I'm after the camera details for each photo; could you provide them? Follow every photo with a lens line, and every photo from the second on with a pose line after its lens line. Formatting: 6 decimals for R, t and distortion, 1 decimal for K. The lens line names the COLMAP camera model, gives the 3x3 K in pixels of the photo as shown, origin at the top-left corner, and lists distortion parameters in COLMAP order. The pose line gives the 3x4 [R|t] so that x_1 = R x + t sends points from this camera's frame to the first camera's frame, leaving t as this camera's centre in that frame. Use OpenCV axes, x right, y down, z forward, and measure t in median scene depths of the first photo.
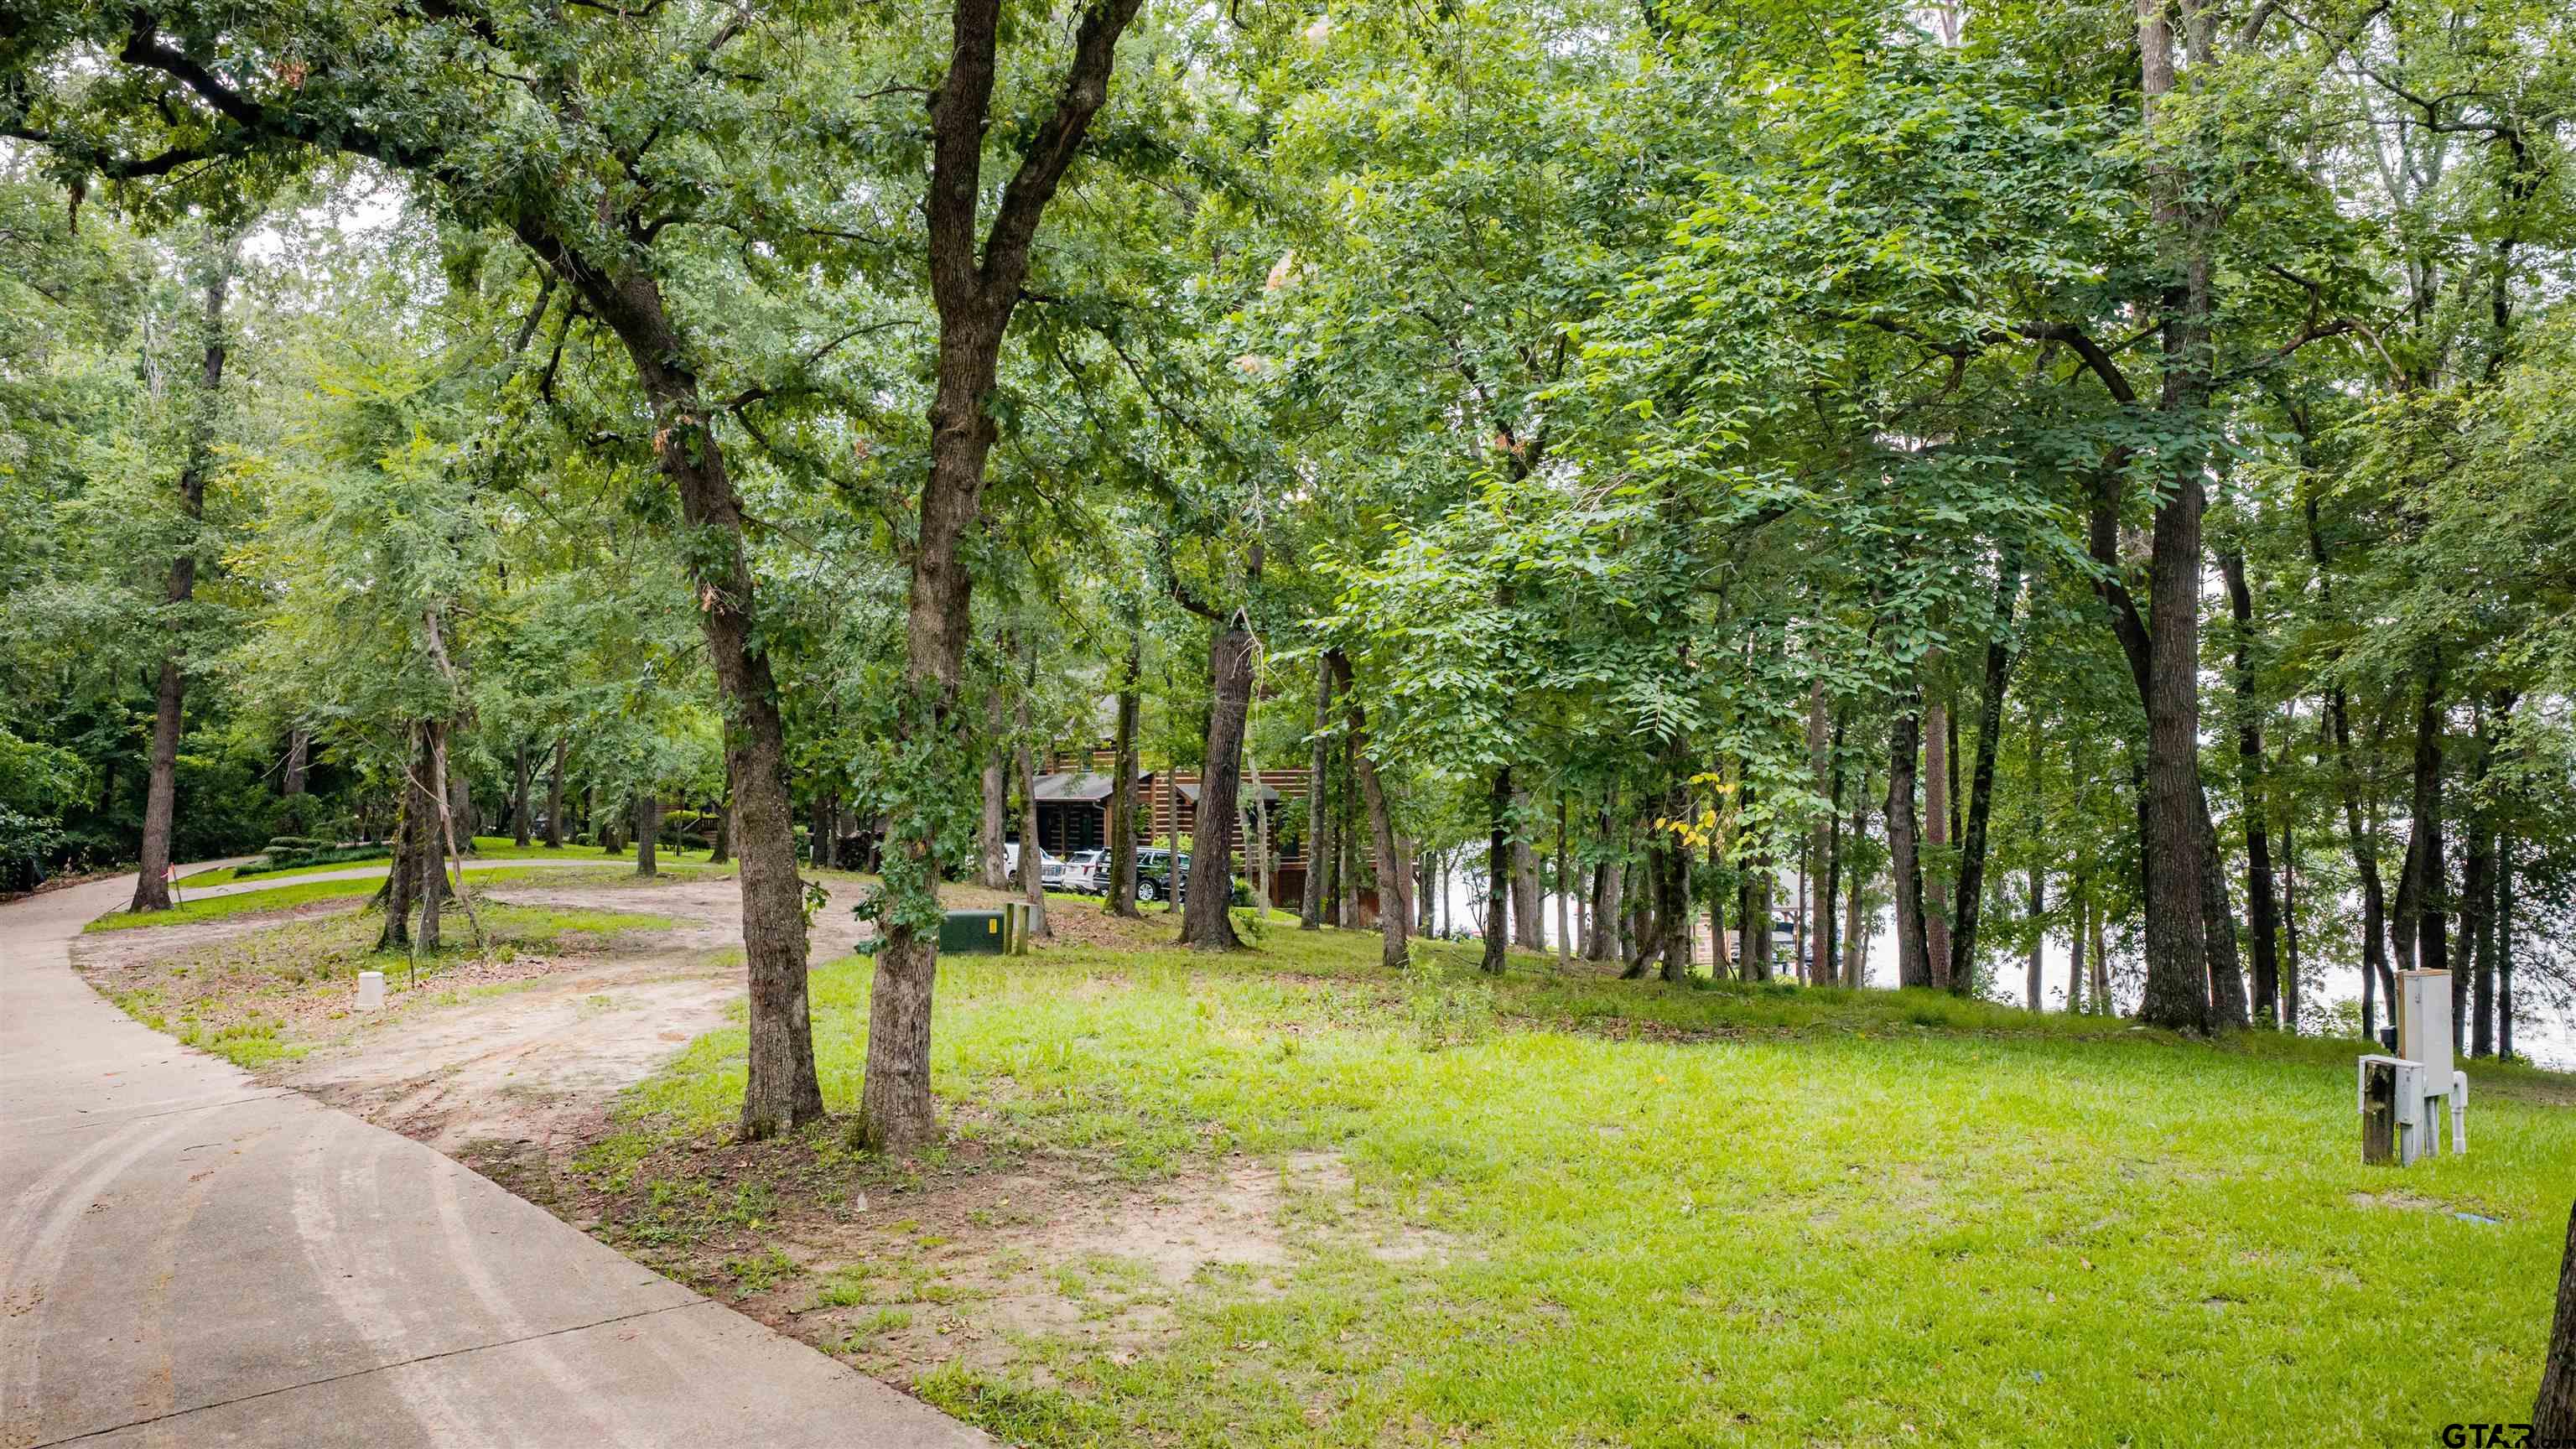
lens RADIAL K [[2107.6, 0, 1288.0], [0, 2107.6, 724.5], [0, 0, 1]] dist [0.000996, -0.003857]
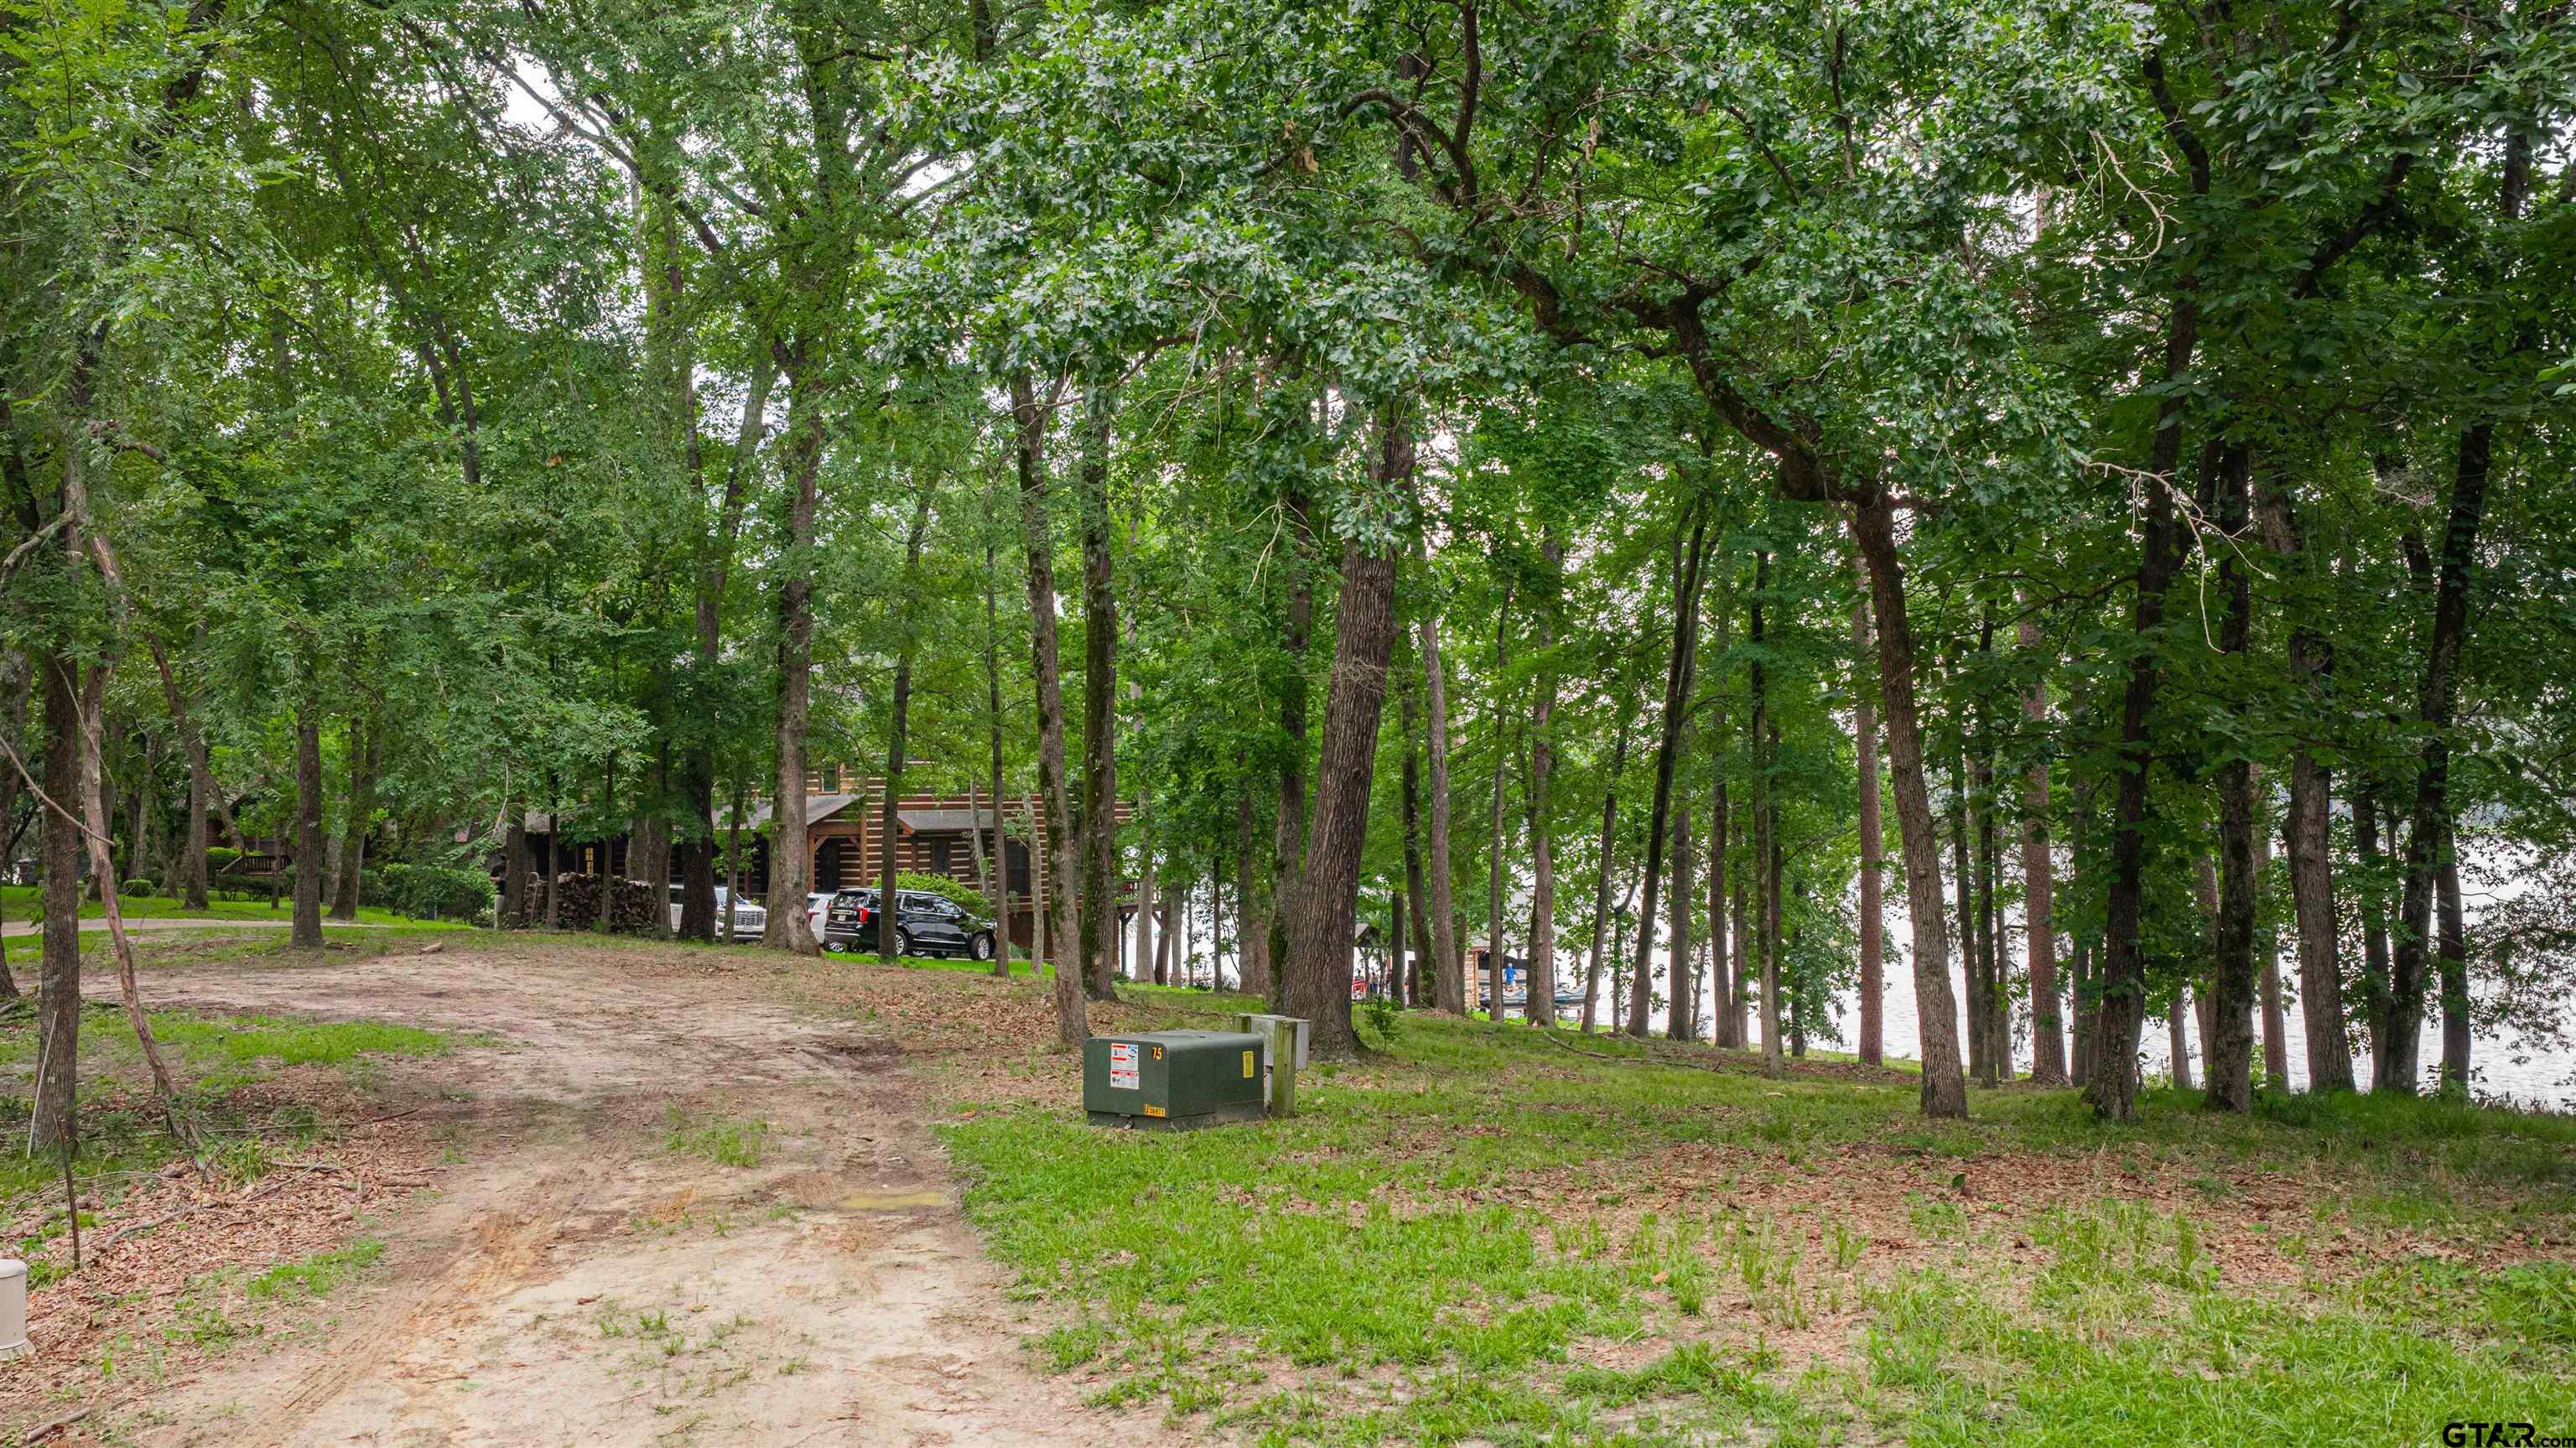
lens RADIAL K [[2107.5, 0, 1288.0], [0, 2107.5, 724.0], [0, 0, 1]] dist [0.000996, -0.003857]
pose [[0.977483, 0.005208, 0.210952, -0.128405], [-0.002105, 0.999886, -0.014931, 0.009914], [-0.211006, 0.014150, 0.977382, 0.257155]]
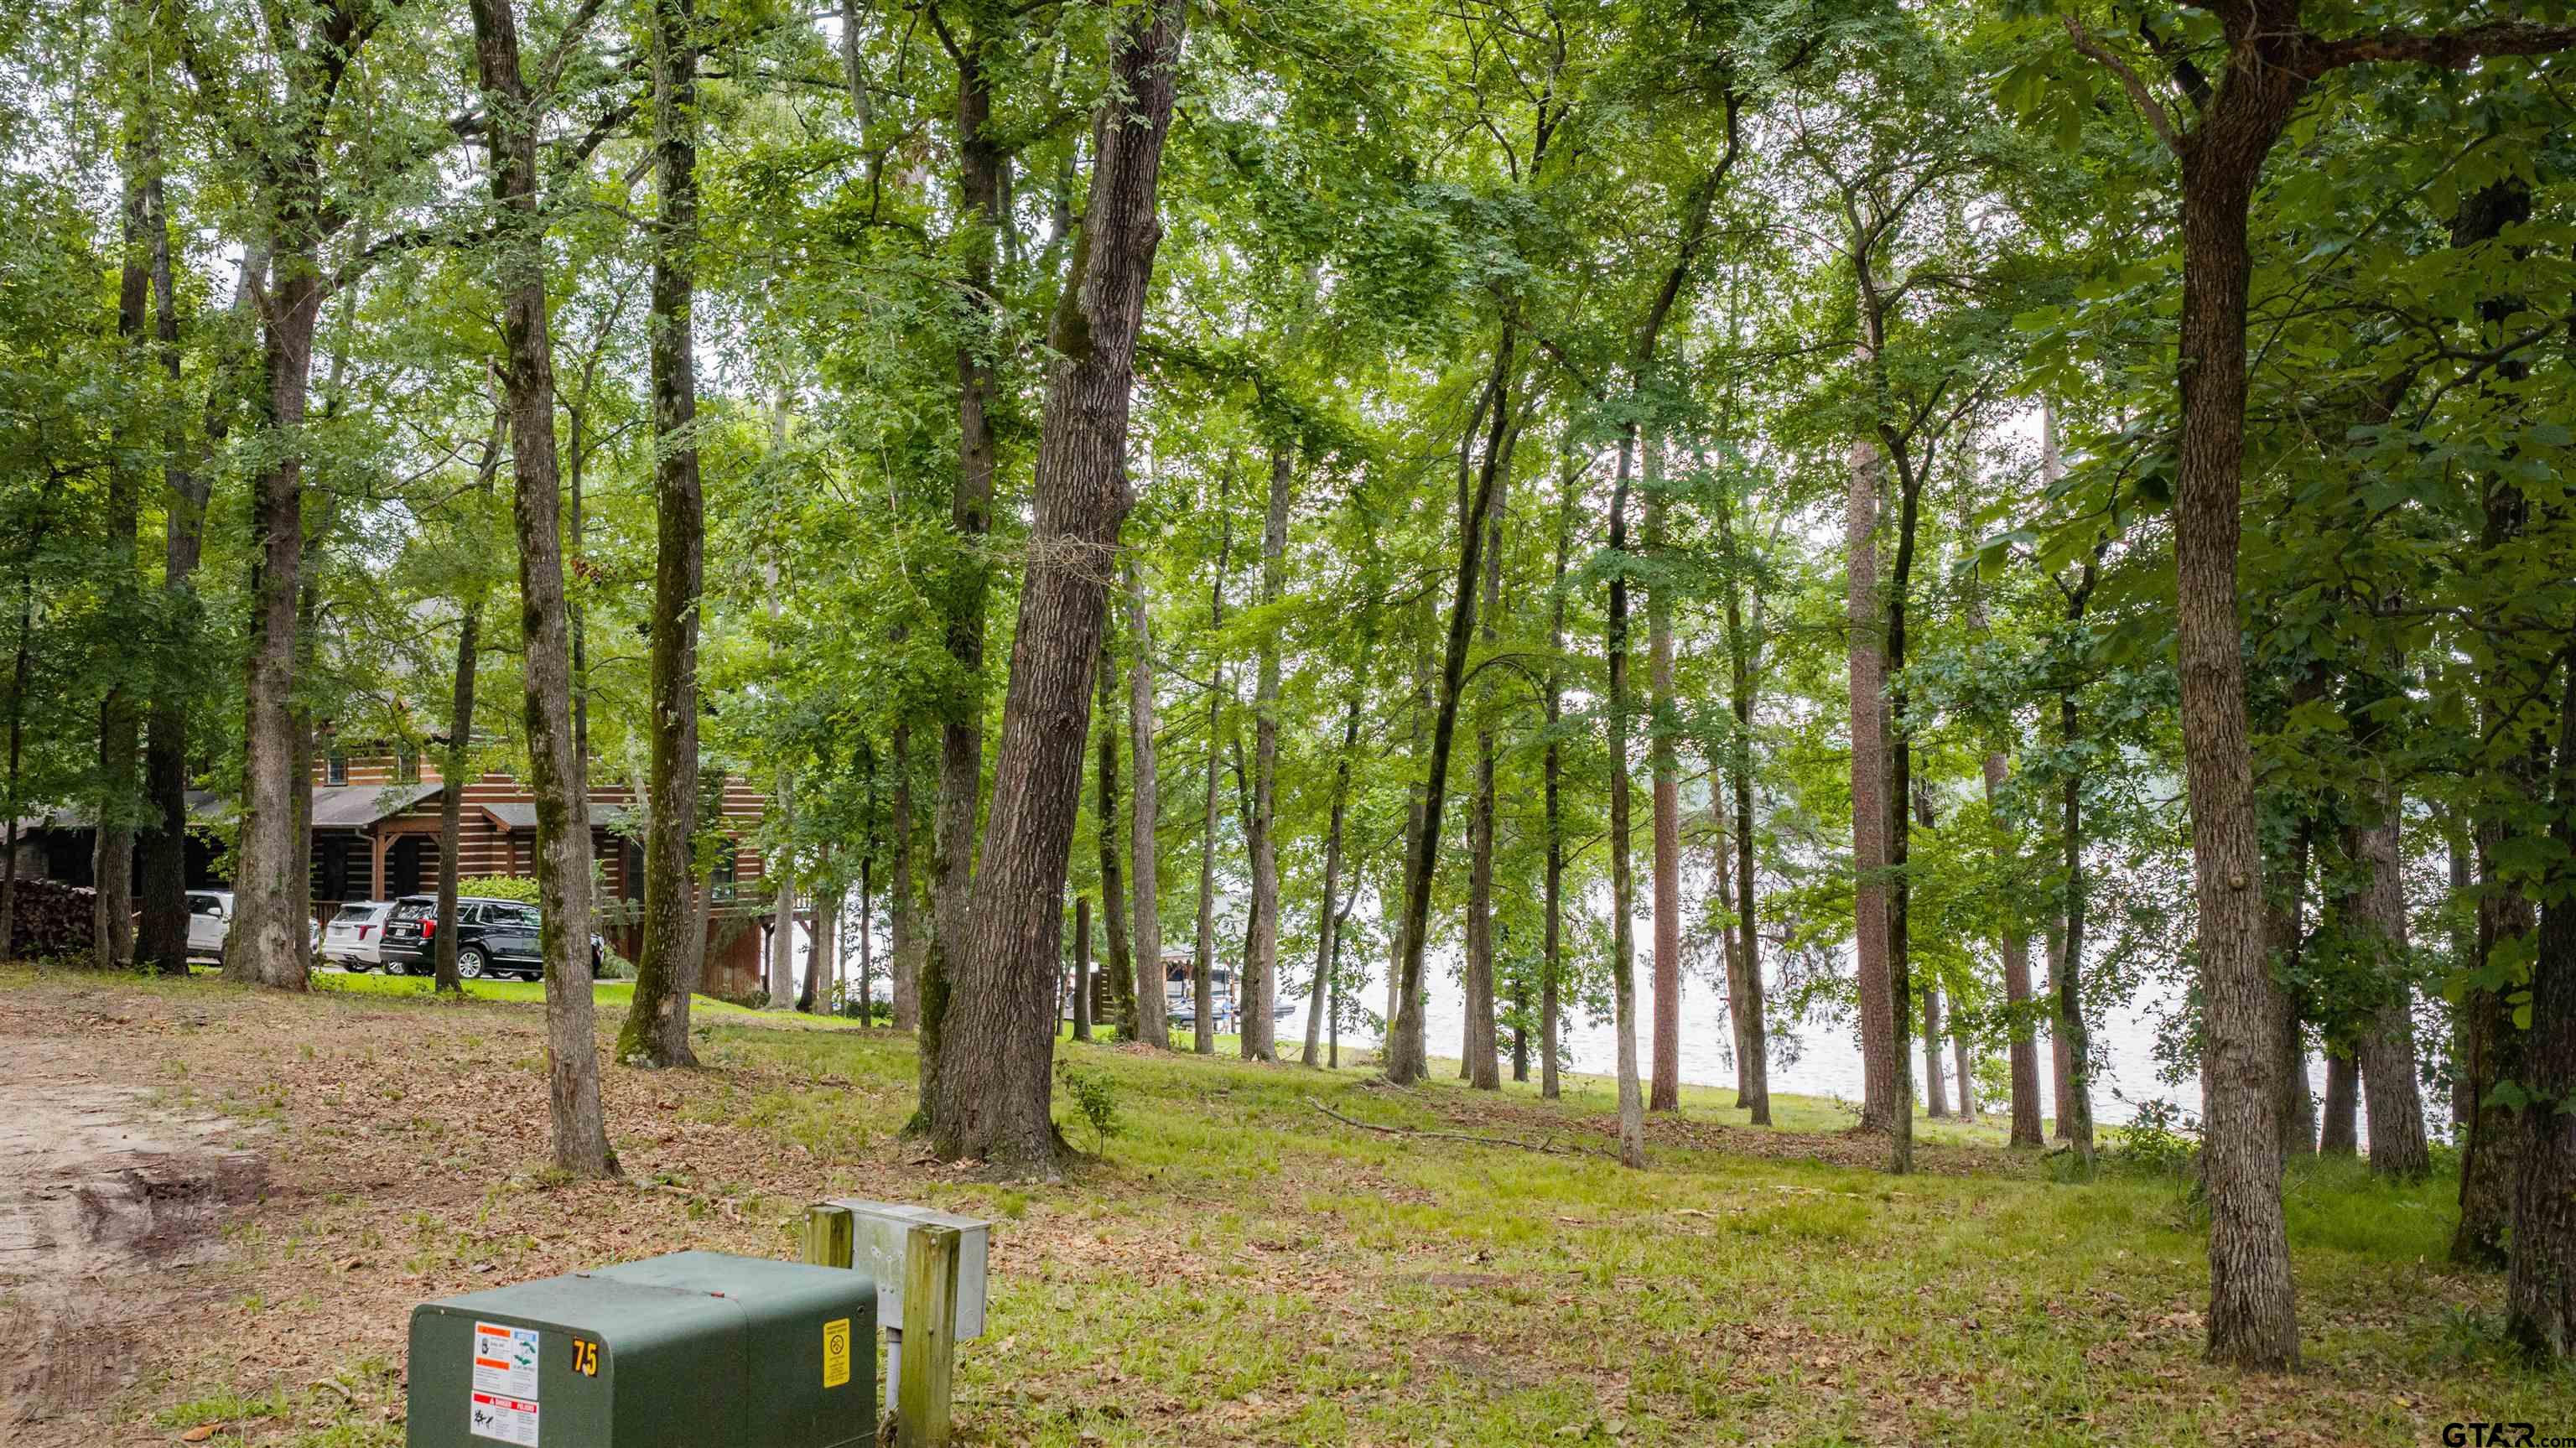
lens RADIAL K [[2107.5, 0, 1288.0], [0, 2107.5, 724.0], [0, 0, 1]] dist [0.000996, -0.003857]
pose [[0.933485, 0.016416, 0.358239, -0.092912], [-0.010837, 0.999787, -0.017578, 0.018677], [-0.358452, 0.012527, 0.933464, 0.416789]]
